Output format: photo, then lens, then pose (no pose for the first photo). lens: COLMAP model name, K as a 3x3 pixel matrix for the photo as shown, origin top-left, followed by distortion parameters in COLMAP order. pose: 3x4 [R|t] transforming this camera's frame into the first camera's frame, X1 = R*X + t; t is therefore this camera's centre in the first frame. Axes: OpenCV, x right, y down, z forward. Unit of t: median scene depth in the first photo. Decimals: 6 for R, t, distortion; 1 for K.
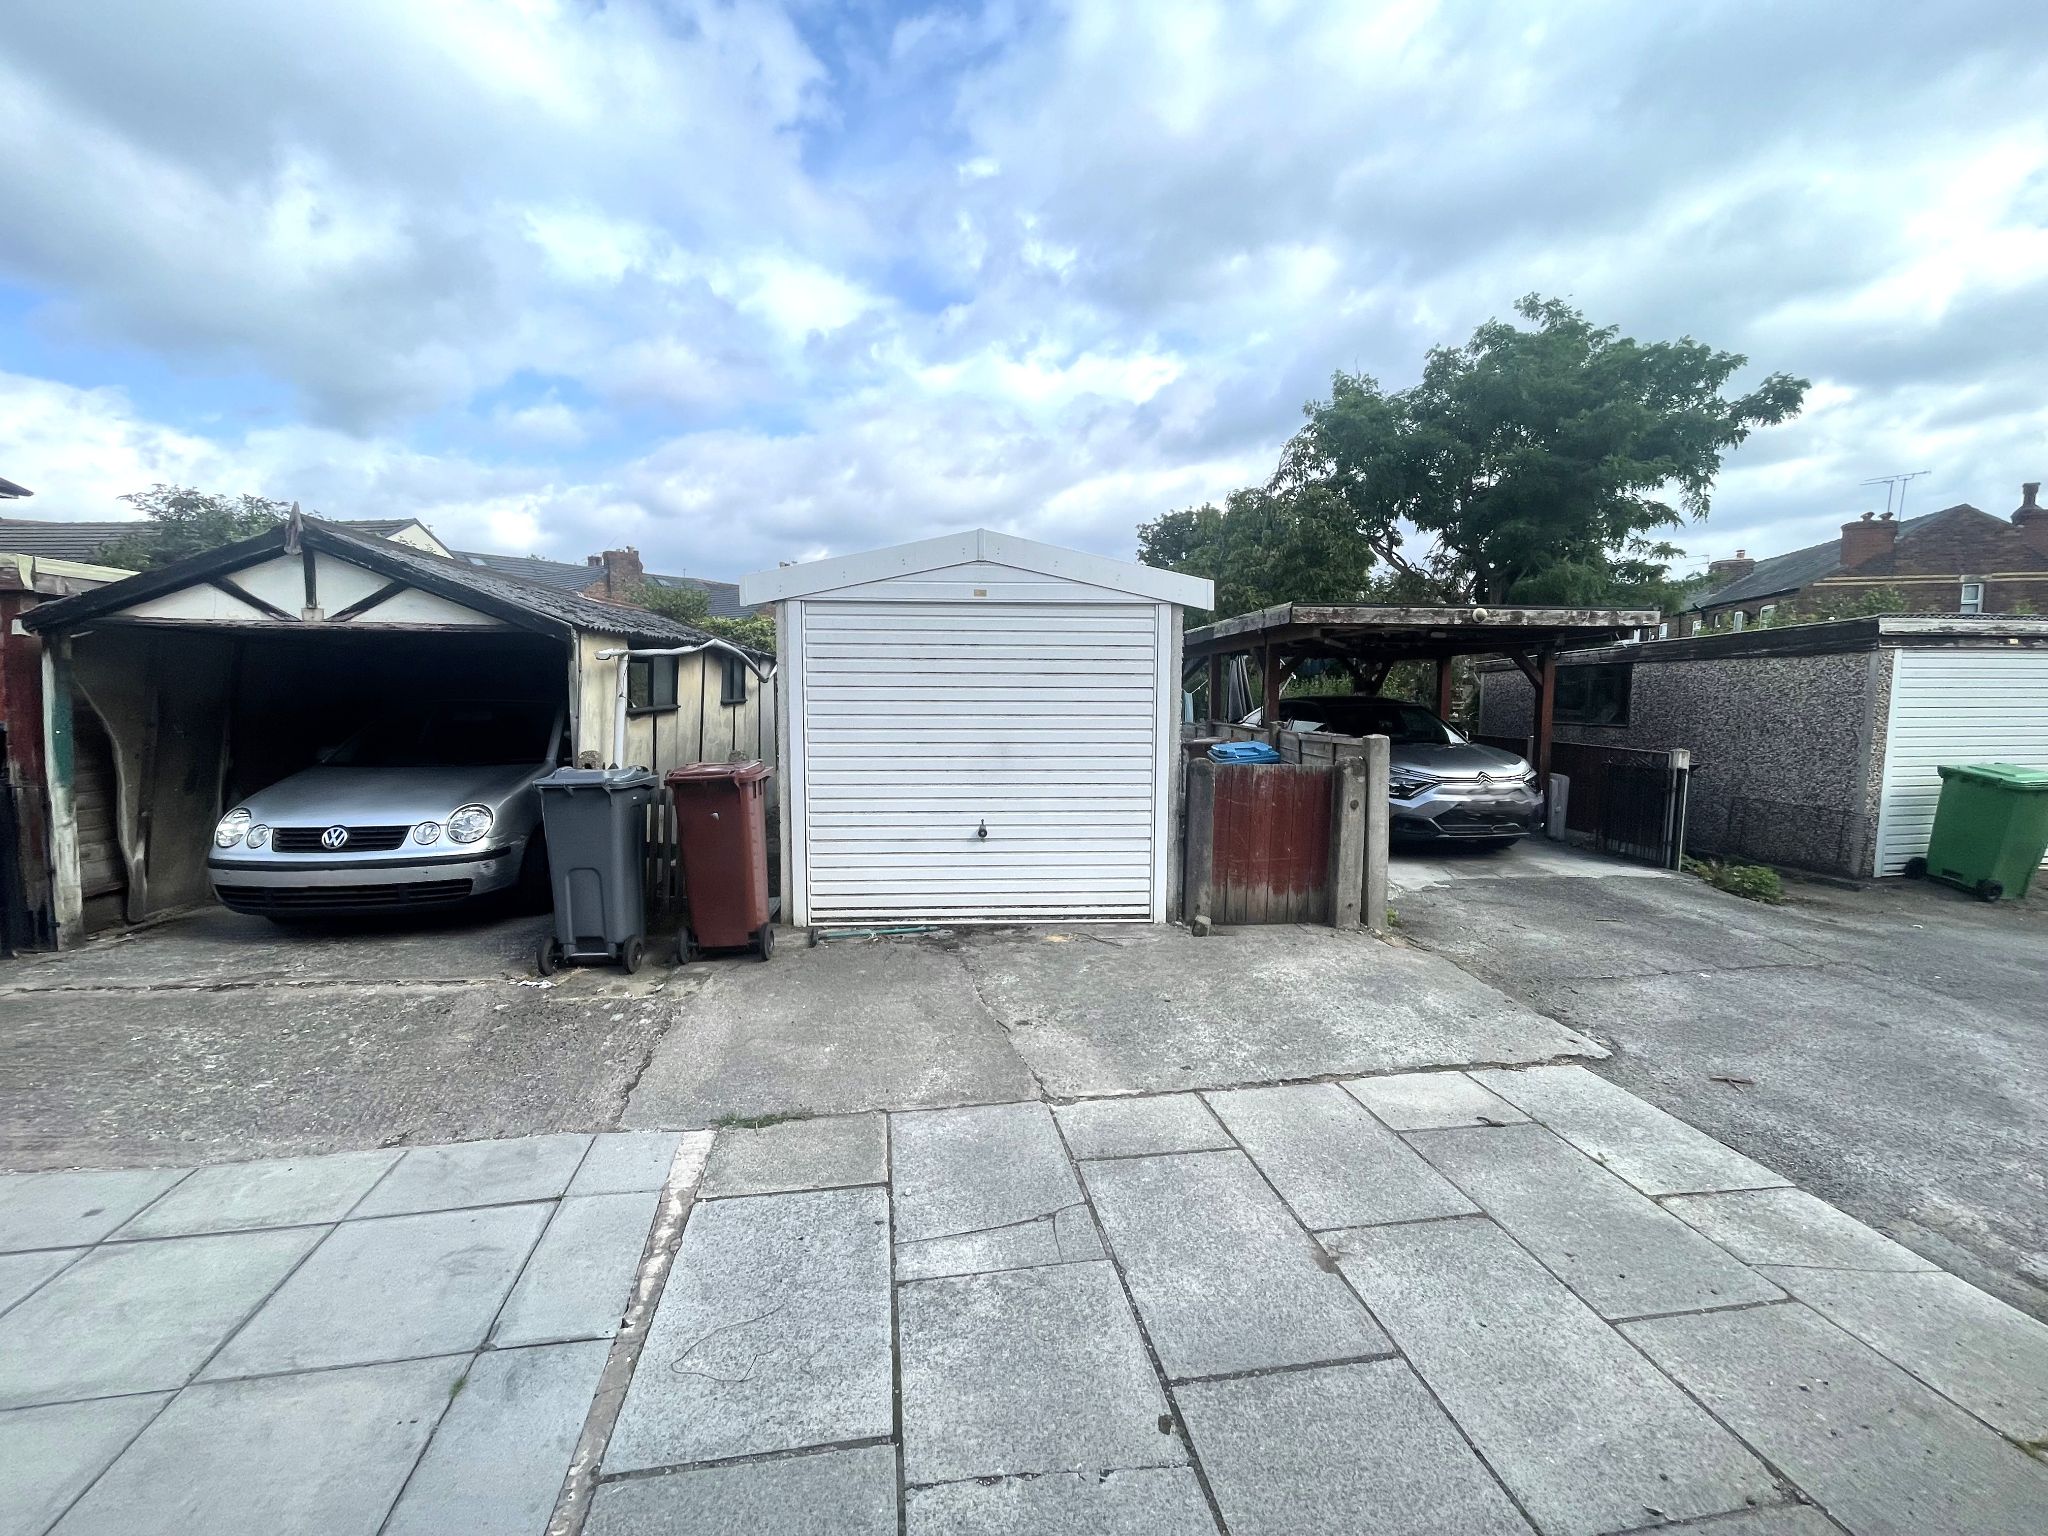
lens RADIAL K [[830.5, 0, 1022.7], [0, 830.5, 765.8], [0, 0, 1]] dist [-0.008310, 0.005039]
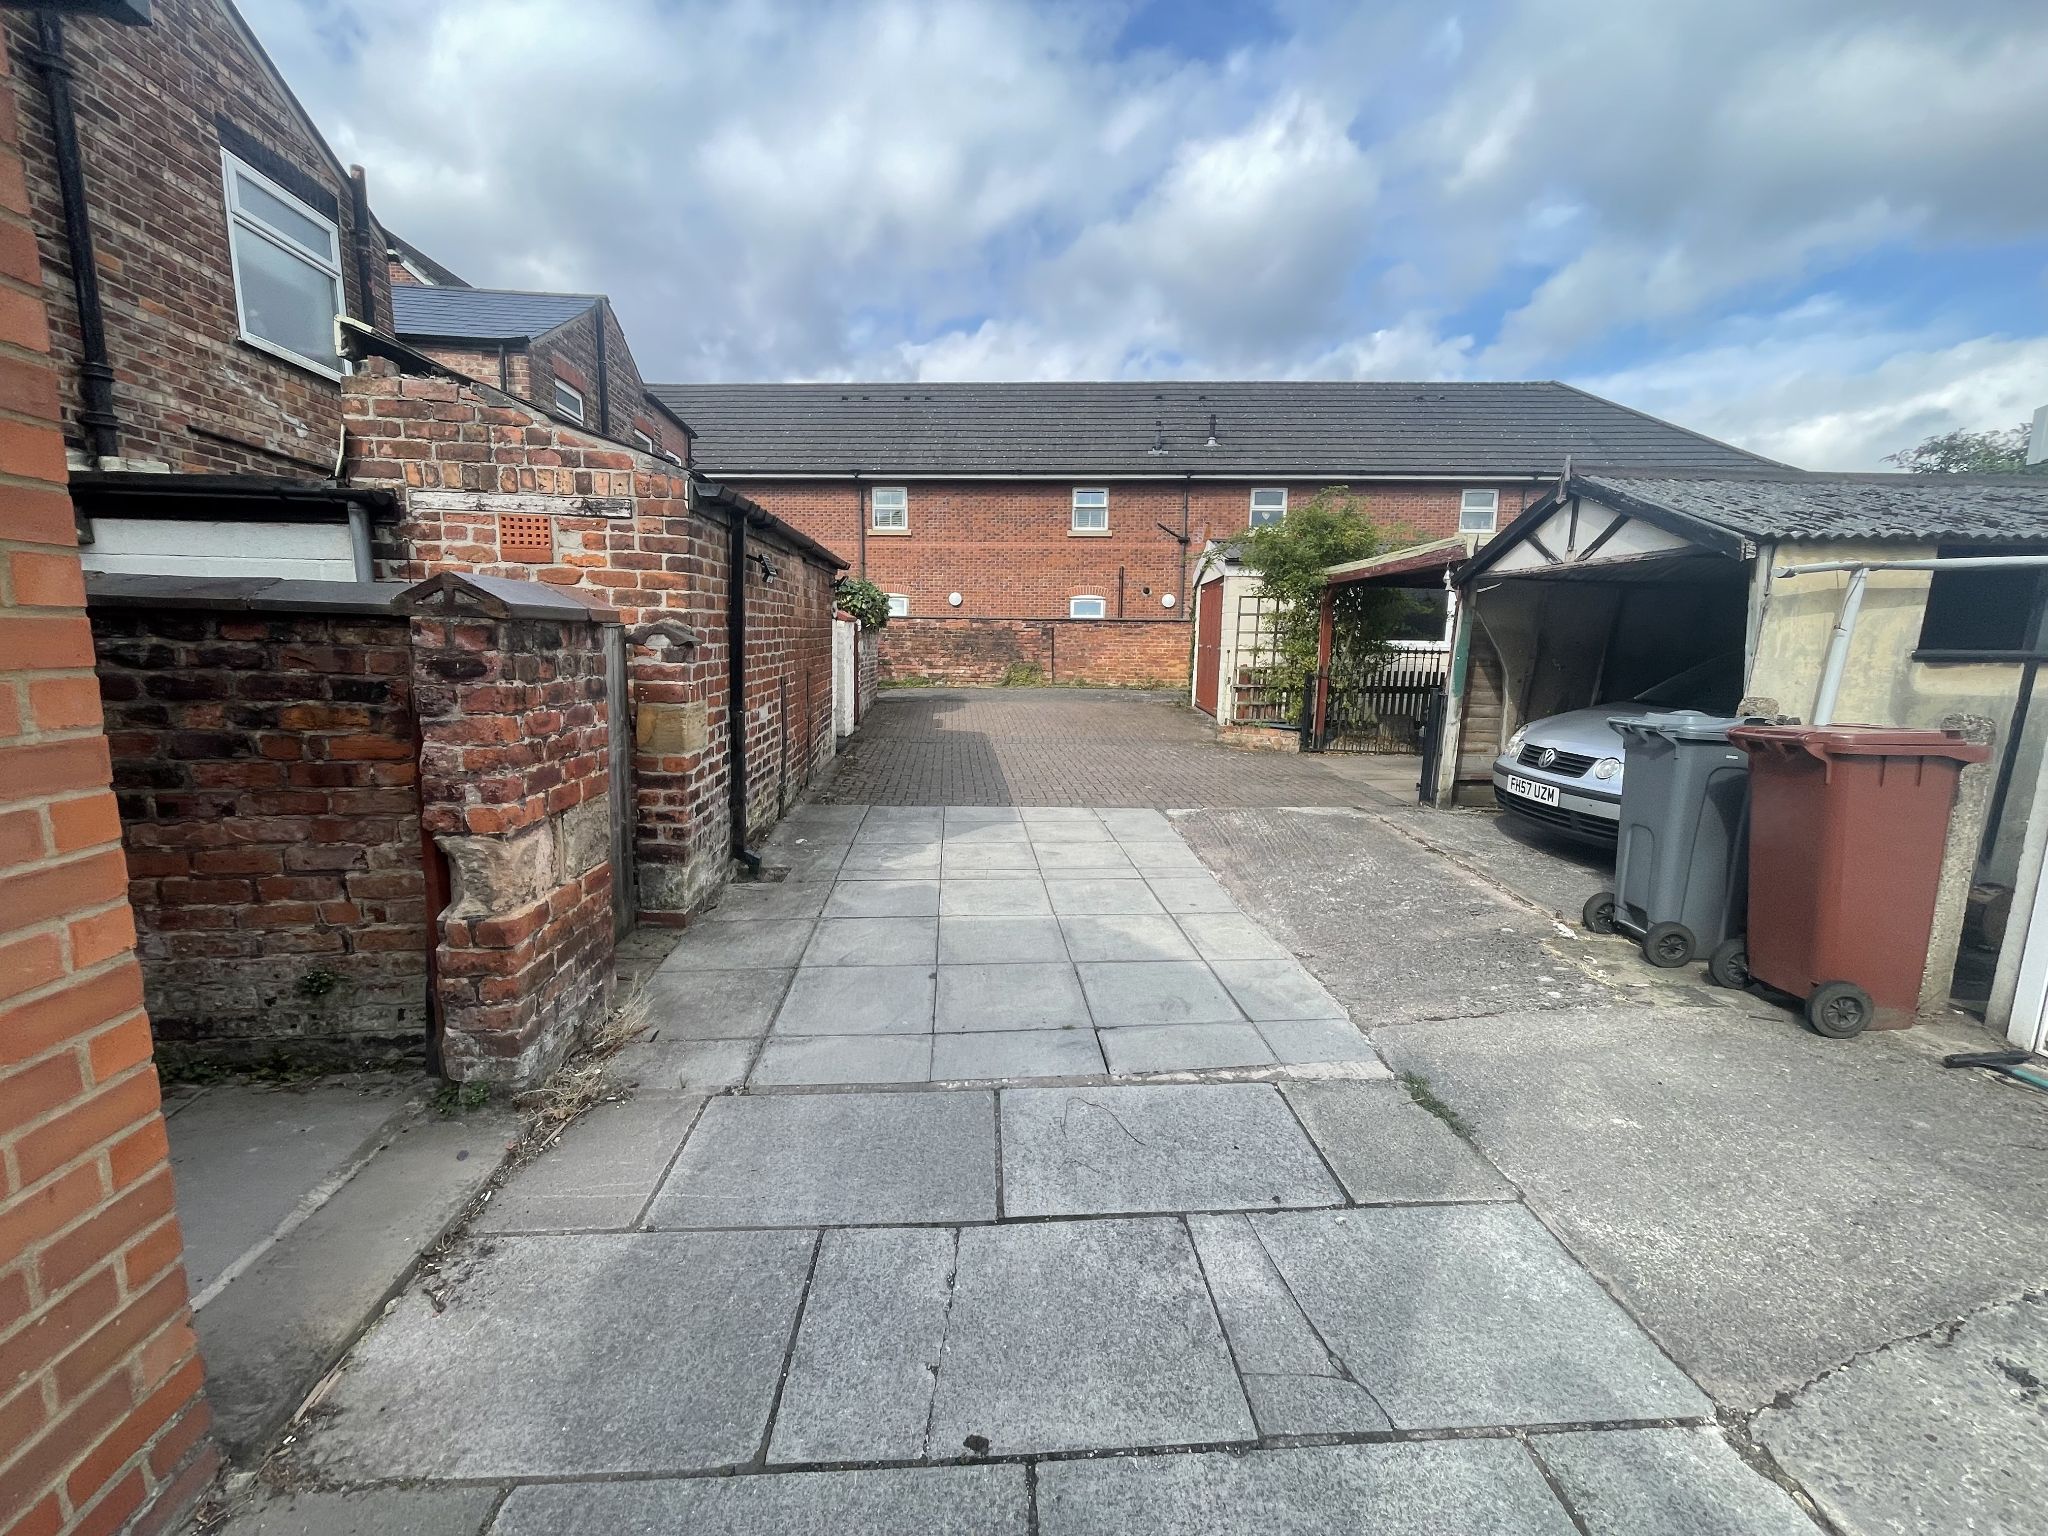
lens RADIAL K [[830.5, 0, 1022.7], [0, 830.5, 765.8], [0, 0, 1]] dist [-0.008310, 0.005039]
pose [[-0.120212, 0.145910, -0.981967, 0.490550], [-0.109023, 0.981217, 0.159145, -0.005306], [0.986744, 0.126188, -0.102046, 0.579835]]
